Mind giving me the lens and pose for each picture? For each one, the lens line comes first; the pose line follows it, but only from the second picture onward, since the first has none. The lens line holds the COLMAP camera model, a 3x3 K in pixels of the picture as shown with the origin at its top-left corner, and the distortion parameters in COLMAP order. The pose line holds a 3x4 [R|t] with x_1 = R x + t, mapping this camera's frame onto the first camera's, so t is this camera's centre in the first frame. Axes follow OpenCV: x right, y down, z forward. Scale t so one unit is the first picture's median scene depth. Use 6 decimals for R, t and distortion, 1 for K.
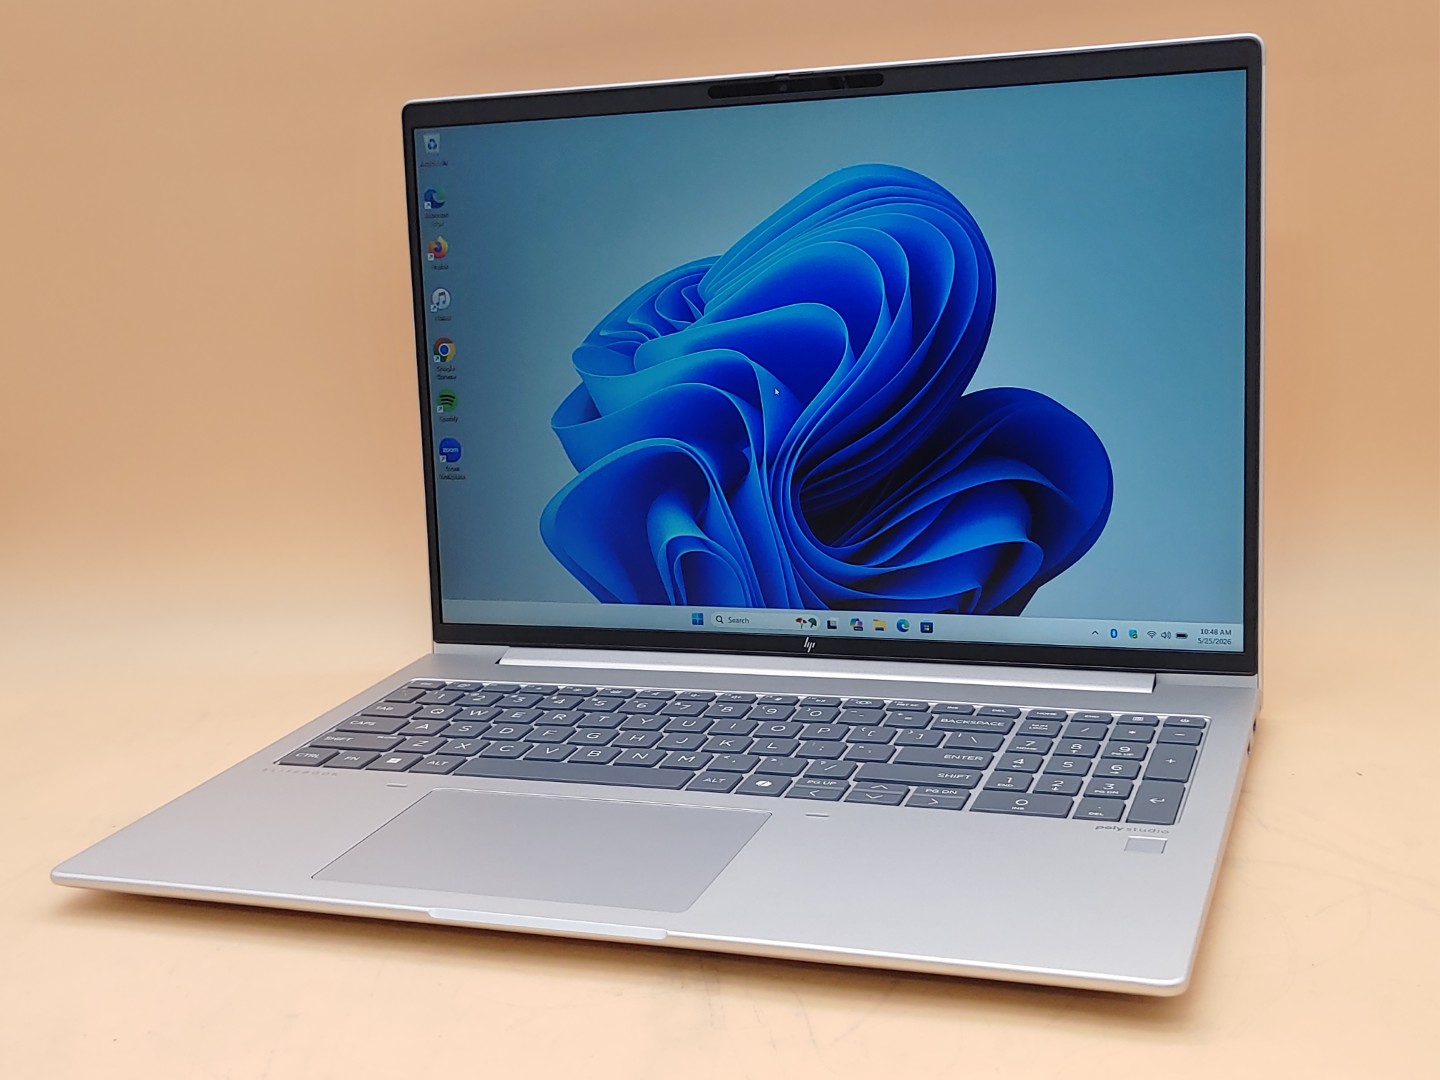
lens RADIAL K [[1785.8, 0, 721.0], [0, 1785.8, 565.2], [0, 0, 1]] dist [0.161075, -0.858136]
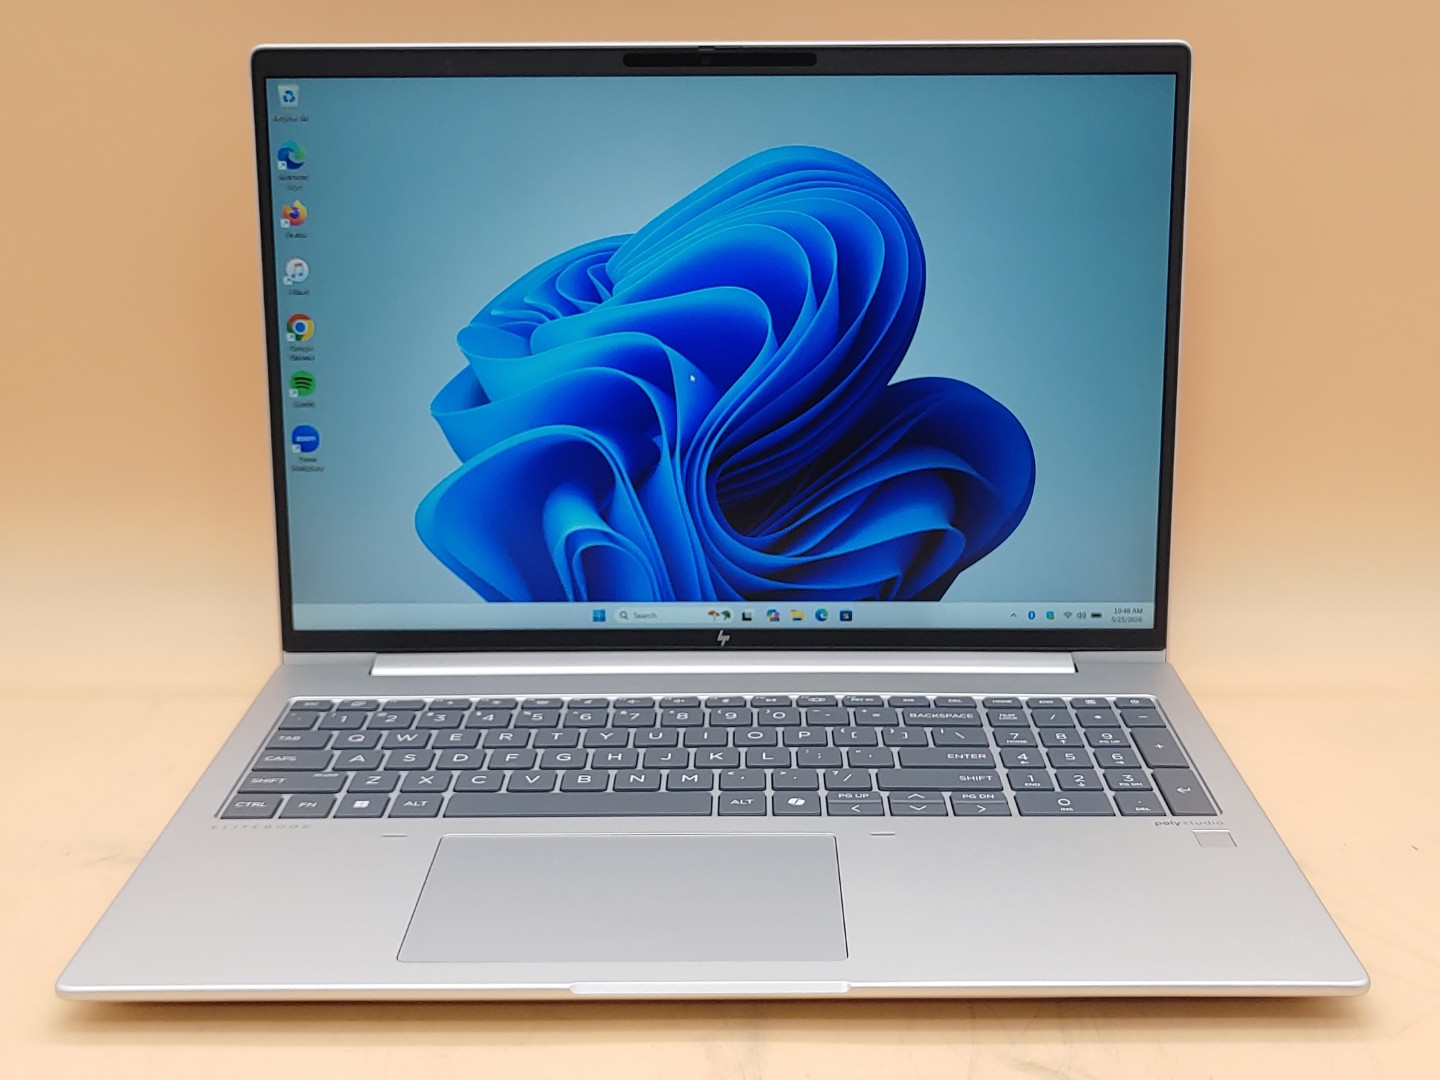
lens RADIAL K [[1780.5, 0, 720.0], [0, 1780.5, 540.0], [0, 0, 1]] dist [0.146923, -0.837678]
pose [[0.939479, -0.037701, 0.340525, -0.281039], [0.023058, 0.998631, 0.046947, -0.054365], [-0.341829, -0.036254, 0.939063, 0.093752]]
